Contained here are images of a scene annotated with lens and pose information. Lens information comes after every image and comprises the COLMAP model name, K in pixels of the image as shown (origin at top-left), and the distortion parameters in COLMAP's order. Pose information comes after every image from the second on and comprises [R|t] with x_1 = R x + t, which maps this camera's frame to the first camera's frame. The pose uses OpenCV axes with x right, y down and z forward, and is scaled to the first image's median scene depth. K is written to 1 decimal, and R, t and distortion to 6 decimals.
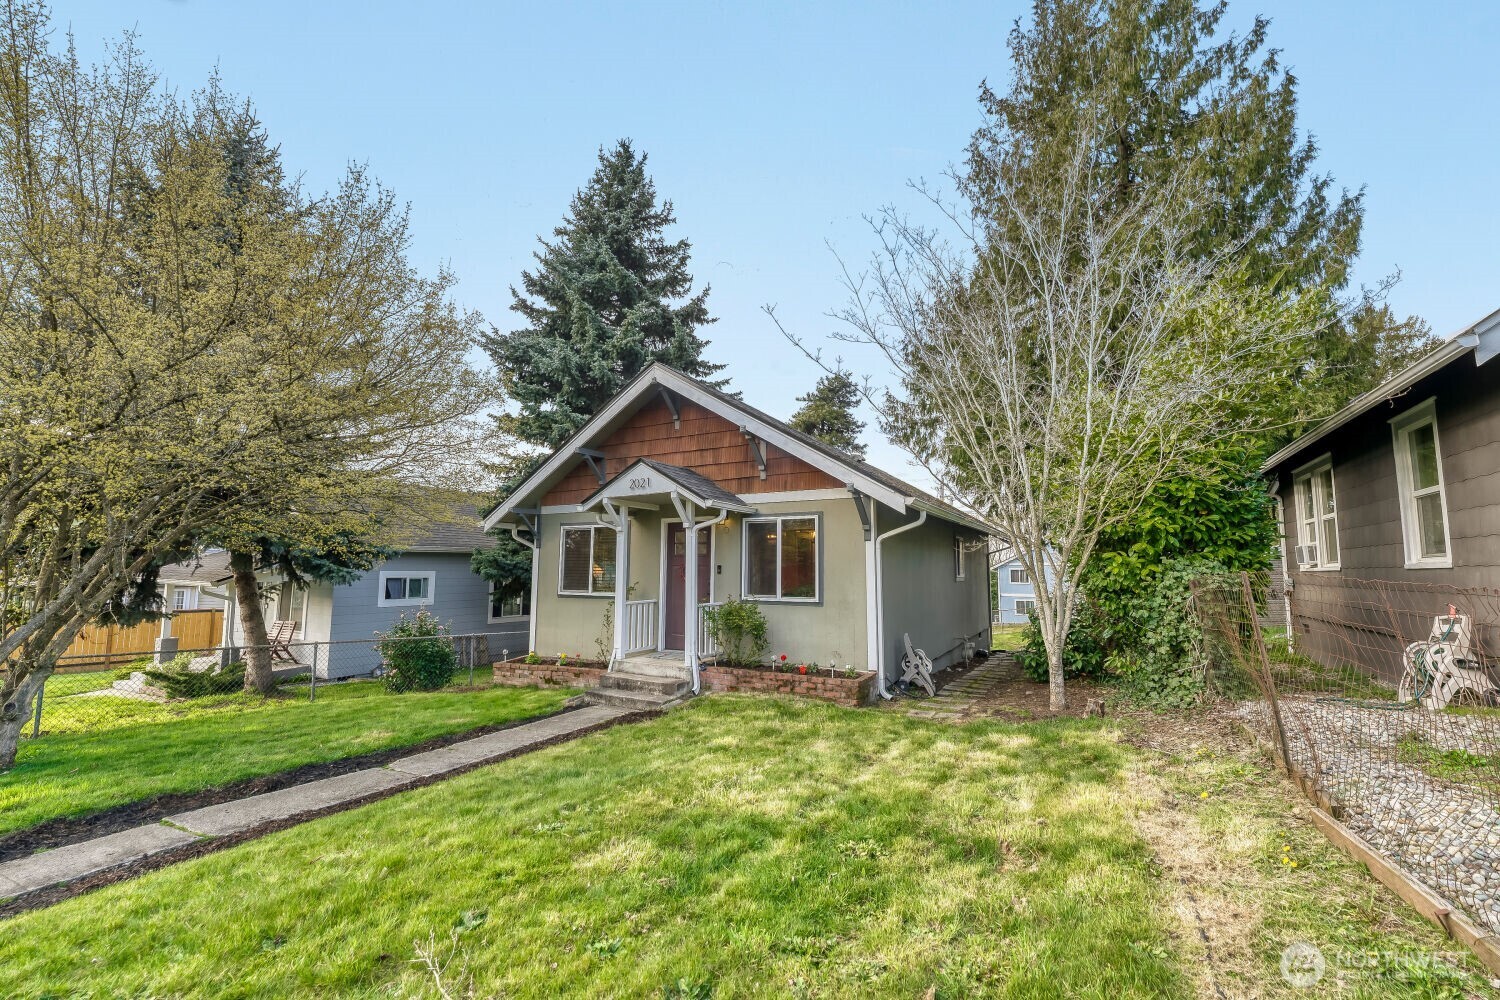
lens RADIAL K [[610.2, 0, 739.5], [0, 610.2, 491.7], [0, 0, 1]] dist [-0.025204, 0.002076]
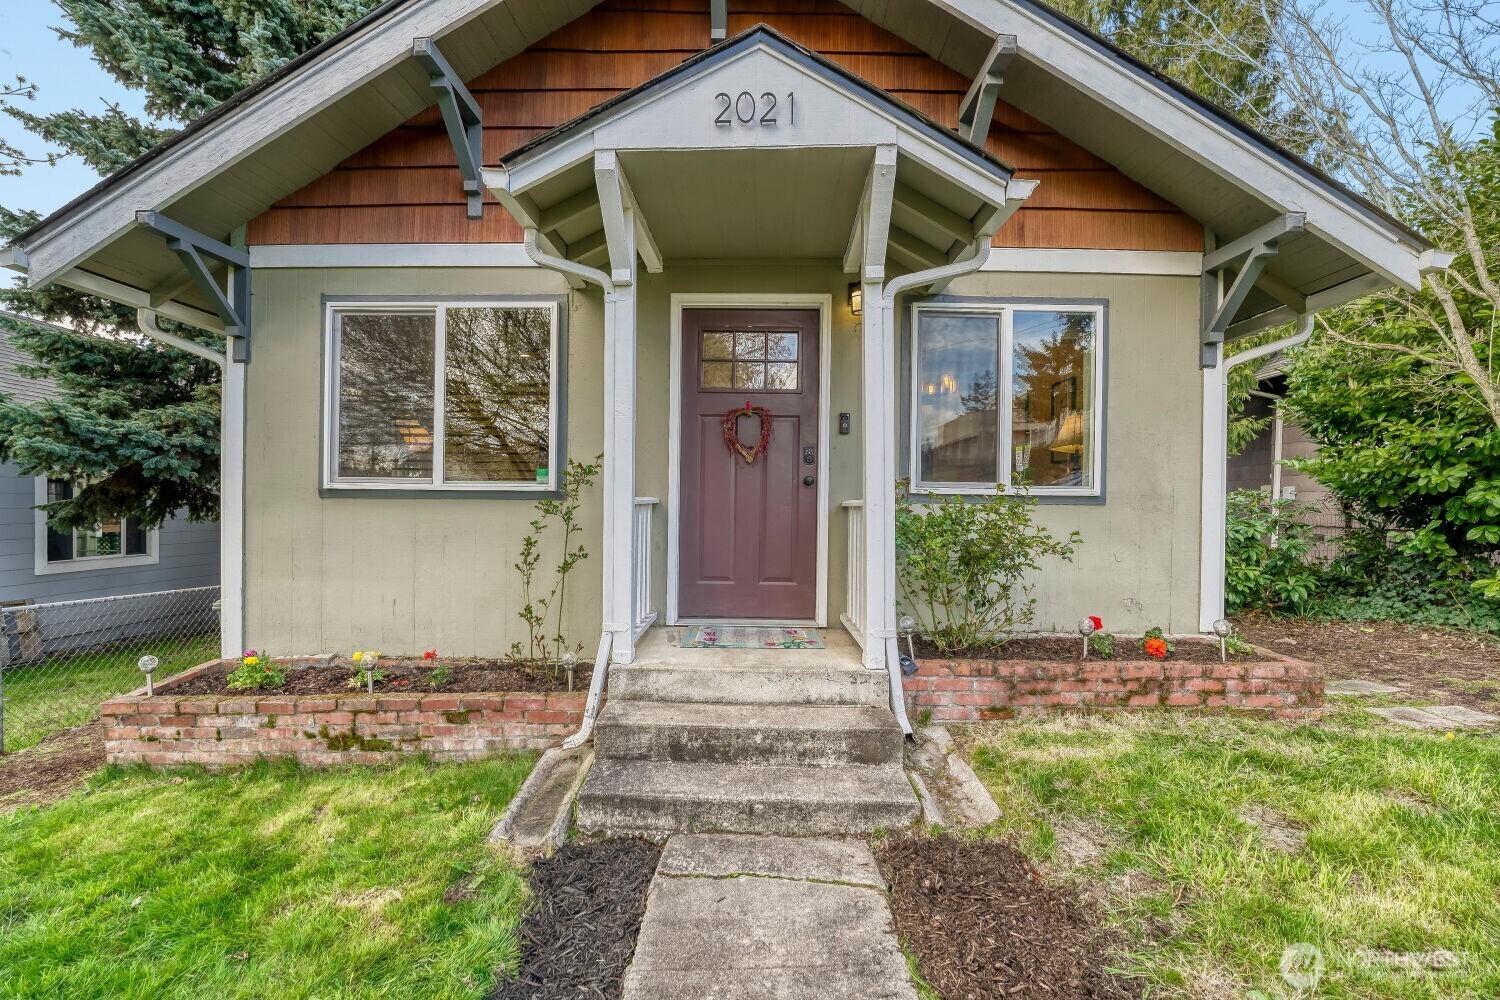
lens RADIAL K [[610.2, 0, 731.4], [0, 610.2, 504.6], [0, 0, 1]] dist [-0.025204, 0.002076]
pose [[0.878862, 0.005759, 0.477041, -0.311870], [-0.067844, 0.991273, 0.113024, 0.147611], [-0.472227, -0.131697, 0.871583, 0.696821]]
